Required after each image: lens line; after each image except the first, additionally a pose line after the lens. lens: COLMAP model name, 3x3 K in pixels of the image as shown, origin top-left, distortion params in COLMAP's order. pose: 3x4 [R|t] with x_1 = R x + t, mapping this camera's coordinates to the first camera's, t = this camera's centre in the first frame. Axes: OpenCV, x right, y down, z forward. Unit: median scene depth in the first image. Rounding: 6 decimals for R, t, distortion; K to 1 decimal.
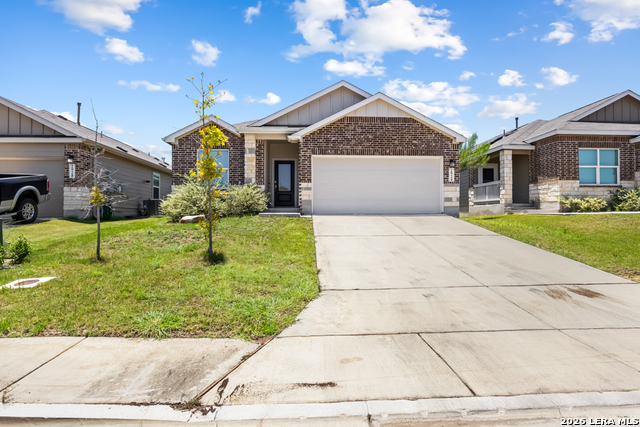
lens RADIAL K [[365.2, 0, 319.7], [0, 365.2, 213.2], [0, 0, 1]] dist [-0.005242, 0.000035]
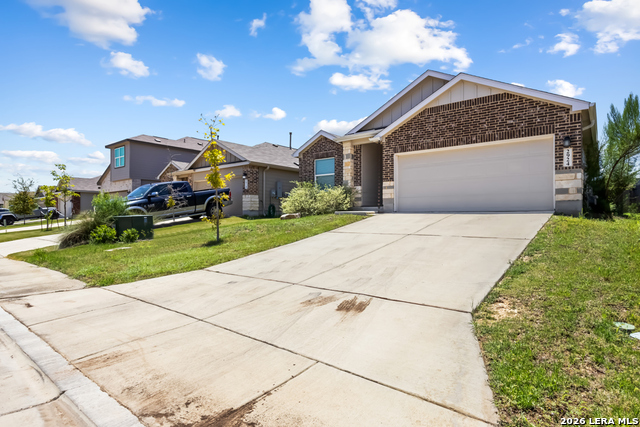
lens RADIAL K [[350.4, 0, 319.2], [0, 350.4, 212.5], [0, 0, 1]] dist [0.015994, 0.000946]
pose [[0.740059, -0.005702, -0.672518, 0.473839], [0.007344, 0.999973, -0.000396, 0.002293], [0.672502, -0.004646, 0.740081, 0.140706]]
